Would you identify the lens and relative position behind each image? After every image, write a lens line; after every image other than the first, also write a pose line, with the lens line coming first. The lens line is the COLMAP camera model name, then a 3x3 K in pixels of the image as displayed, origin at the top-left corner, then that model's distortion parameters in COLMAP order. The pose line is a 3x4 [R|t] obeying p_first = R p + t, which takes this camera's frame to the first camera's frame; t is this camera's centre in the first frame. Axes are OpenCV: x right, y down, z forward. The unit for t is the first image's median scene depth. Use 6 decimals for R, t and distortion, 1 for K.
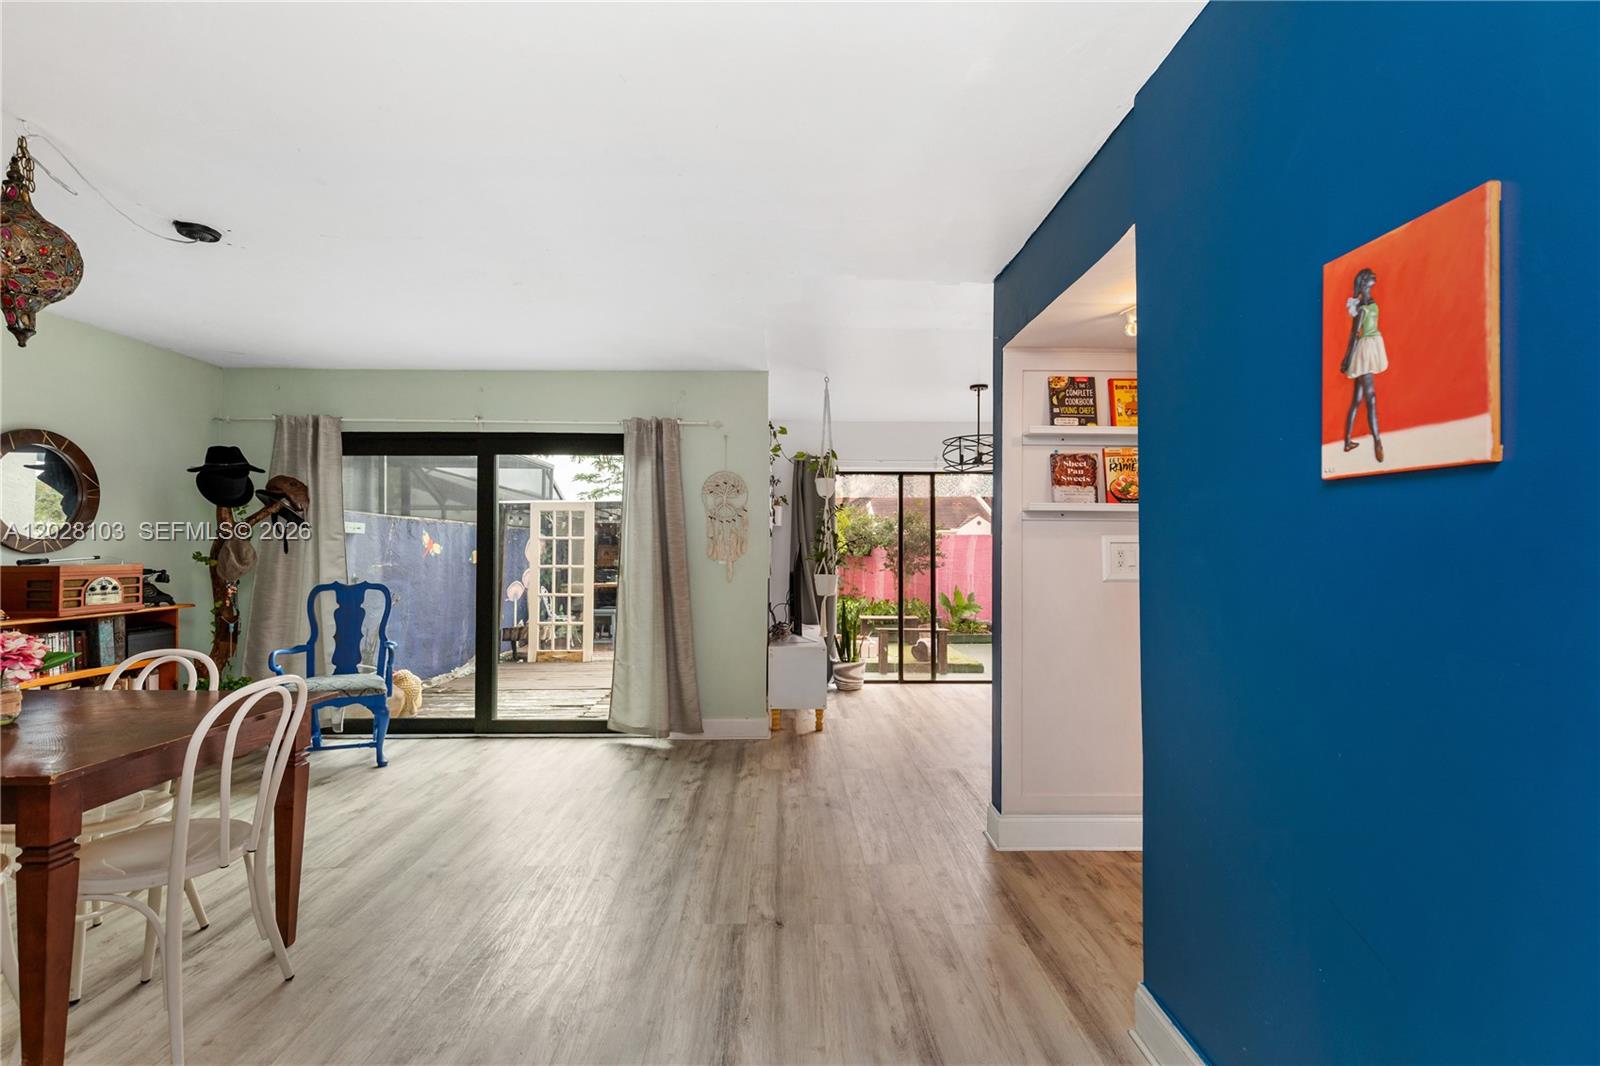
lens RADIAL K [[715.5, 0, 790.6], [0, 715.5, 538.8], [0, 0, 1]] dist [0.001470, -0.000410]
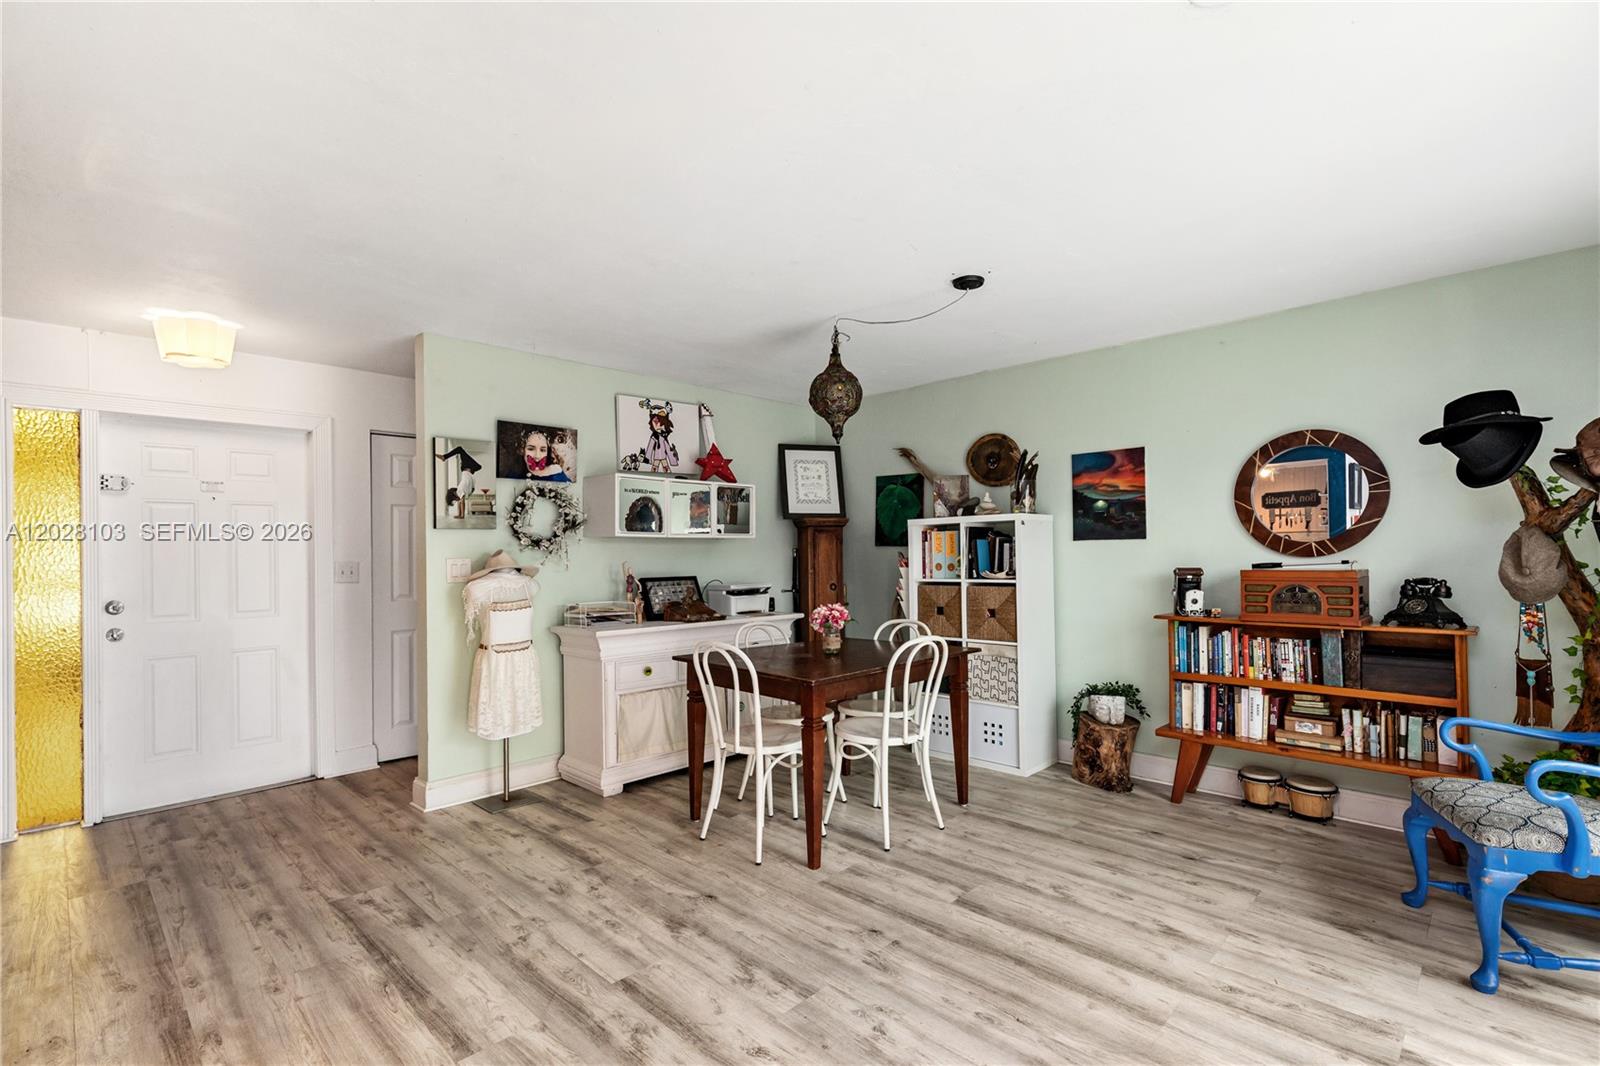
lens RADIAL K [[728.0, 0, 791.1], [0, 728.0, 547.2], [0, 0, 1]] dist [0.007459, -0.000814]
pose [[-0.715946, -0.002806, -0.698150, 0.123700], [0.018710, 0.999556, -0.023204, 0.013204], [0.697905, -0.029676, -0.715575, 1.000413]]
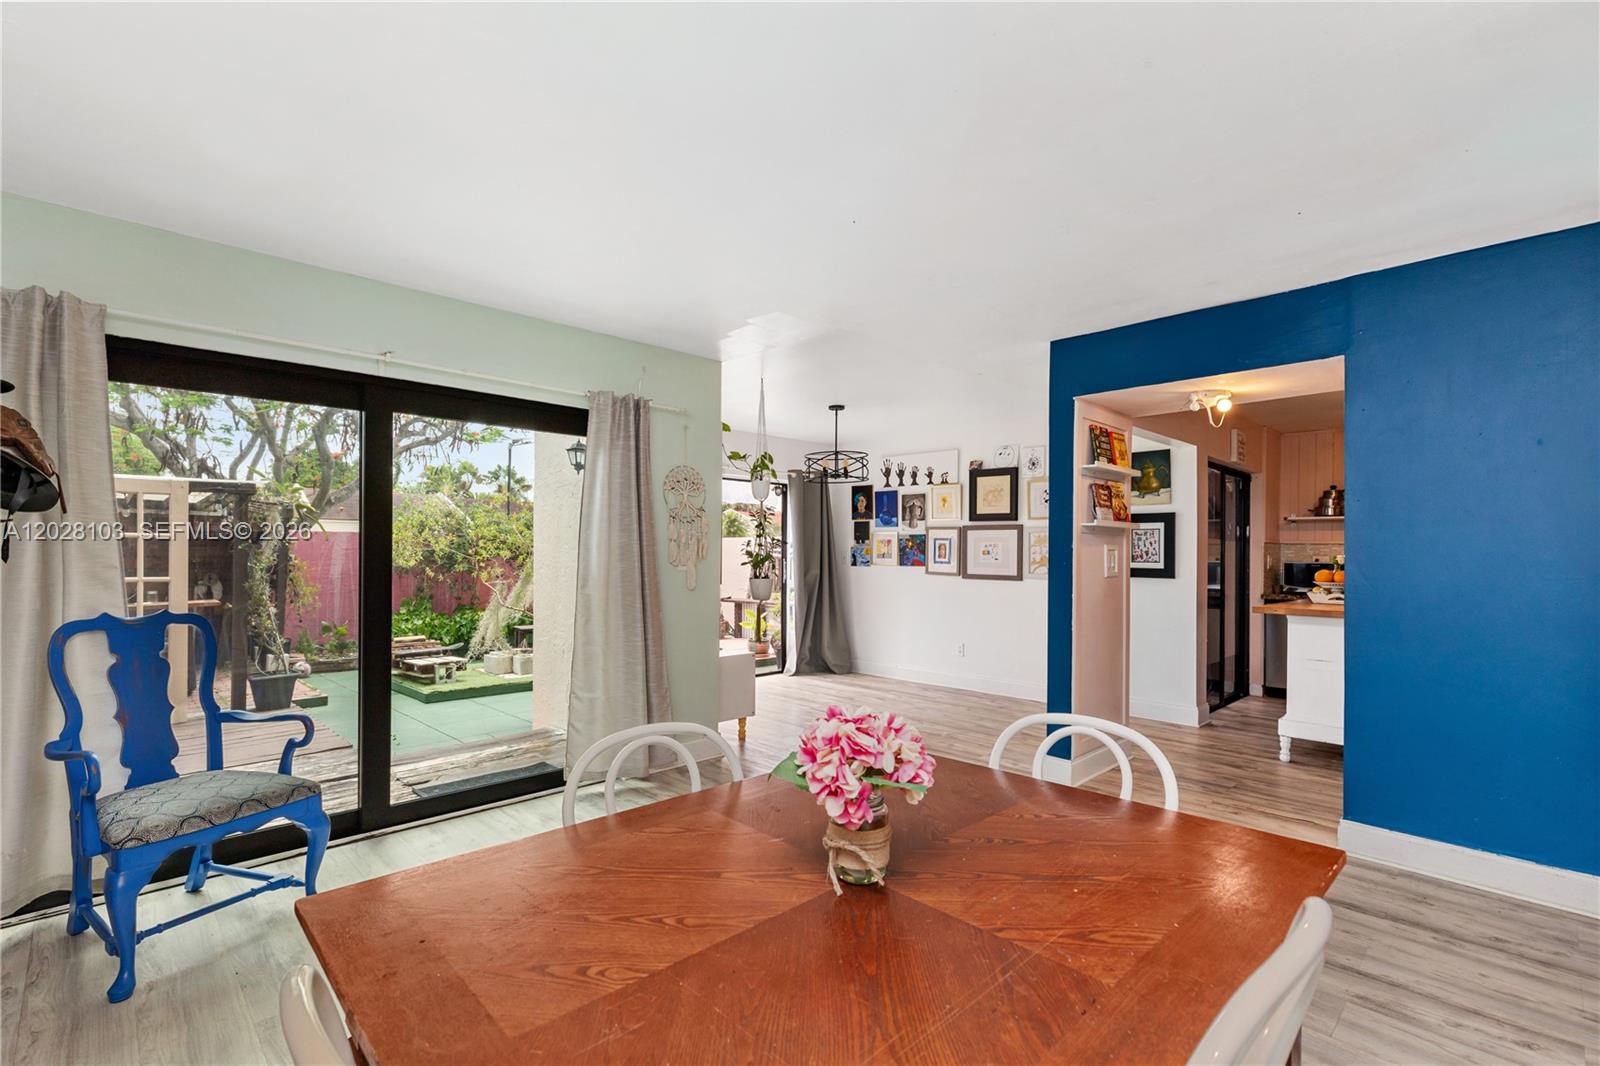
lens RADIAL K [[711.0, 0, 794.5], [0, 711.0, 554.3], [0, 0, 1]] dist [0.001417, 0.000221]
pose [[0.730242, -0.003289, 0.683181, -0.662818], [-0.009052, 0.999854, 0.014489, 0.002423], [-0.683129, -0.016764, 0.730105, 0.277009]]
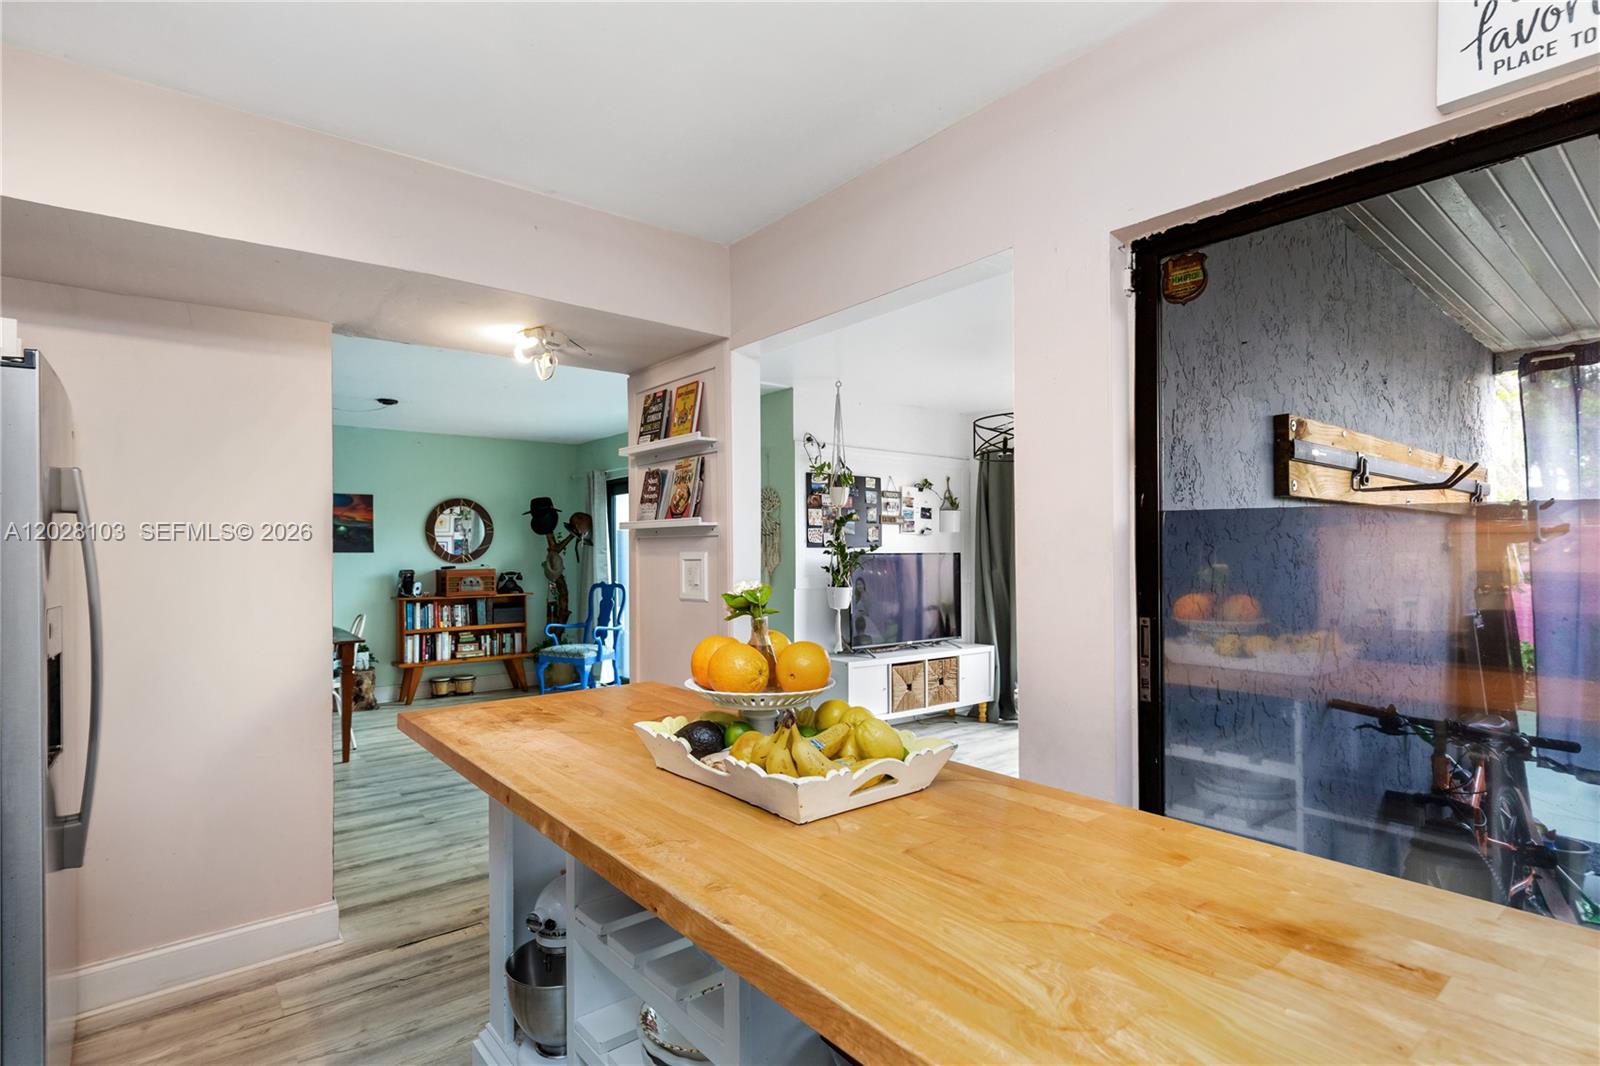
lens RADIAL K [[788.6, 0, 795.0], [0, 788.6, 544.0], [0, 0, 1]] dist [-0.002066, -0.000669]
pose [[0.616208, -0.013614, -0.787466, 0.951987], [0.020384, 0.999791, -0.001334, -0.008174], [0.787320, -0.015230, 0.616357, 0.332583]]
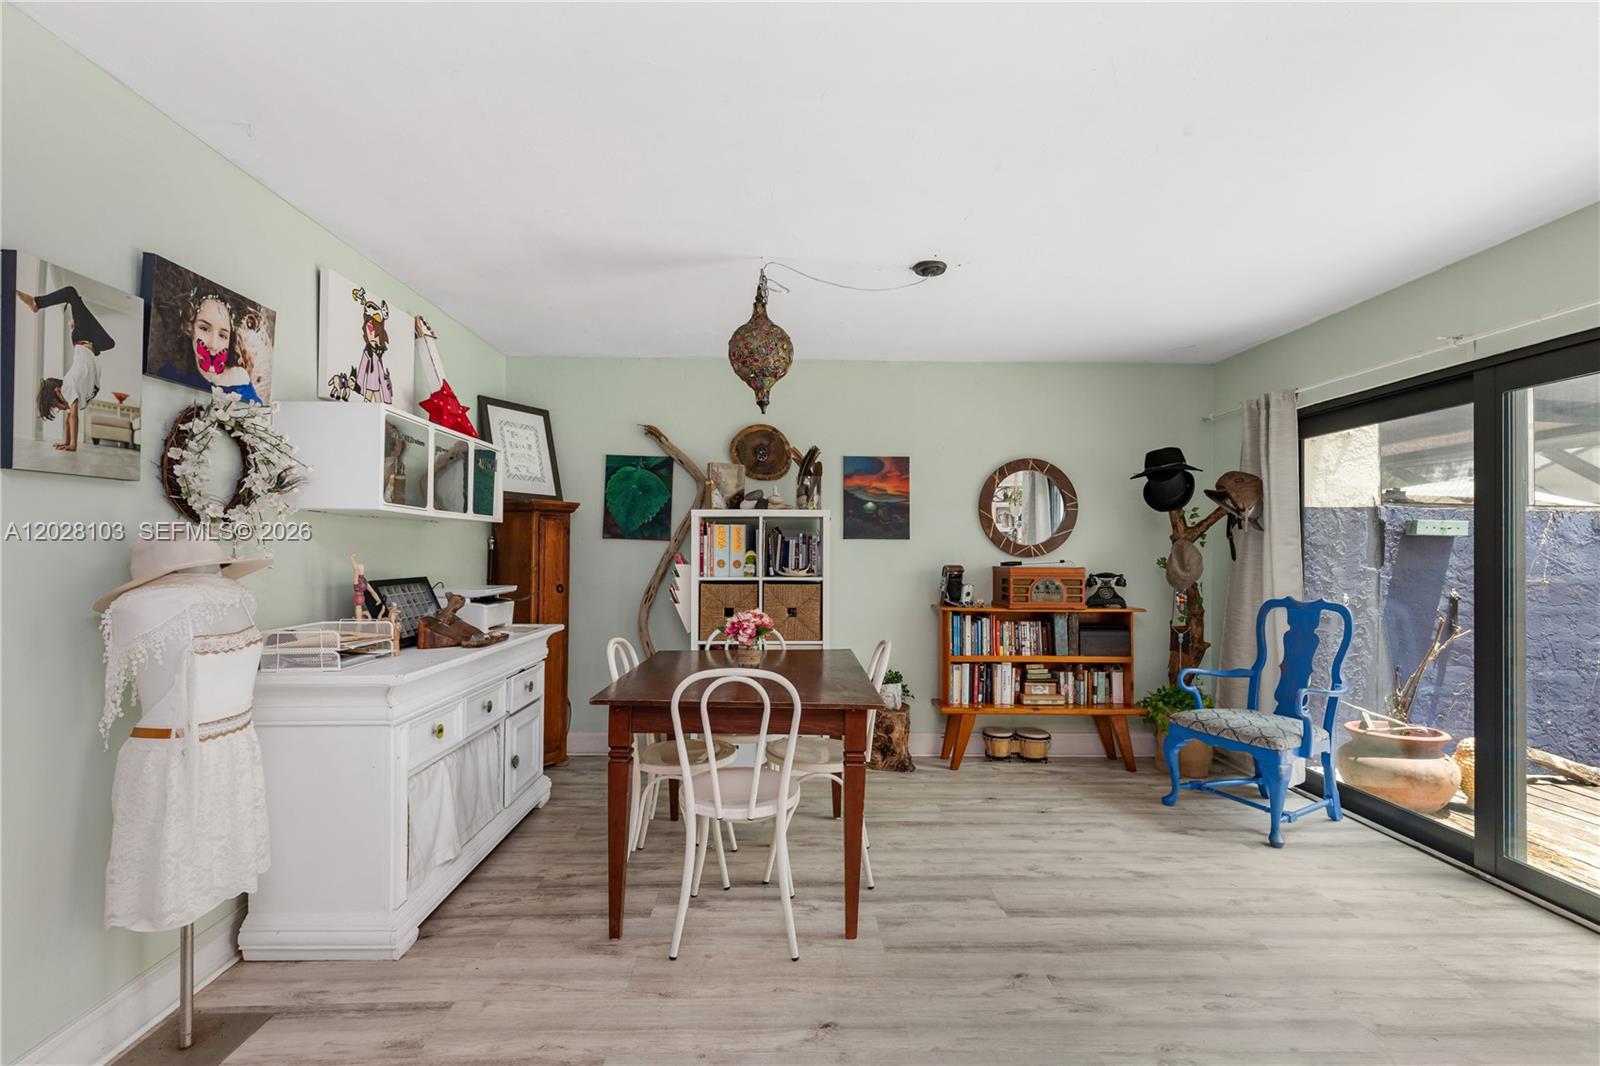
lens RADIAL K [[728.0, 0, 791.1], [0, 728.0, 547.2], [0, 0, 1]] dist [0.007459, -0.000814]
pose [[0.004209, -0.007695, -0.999962, 0.184581], [0.007025, 0.999946, -0.007665, 0.007407], [0.999966, -0.006992, 0.004263, 0.474782]]
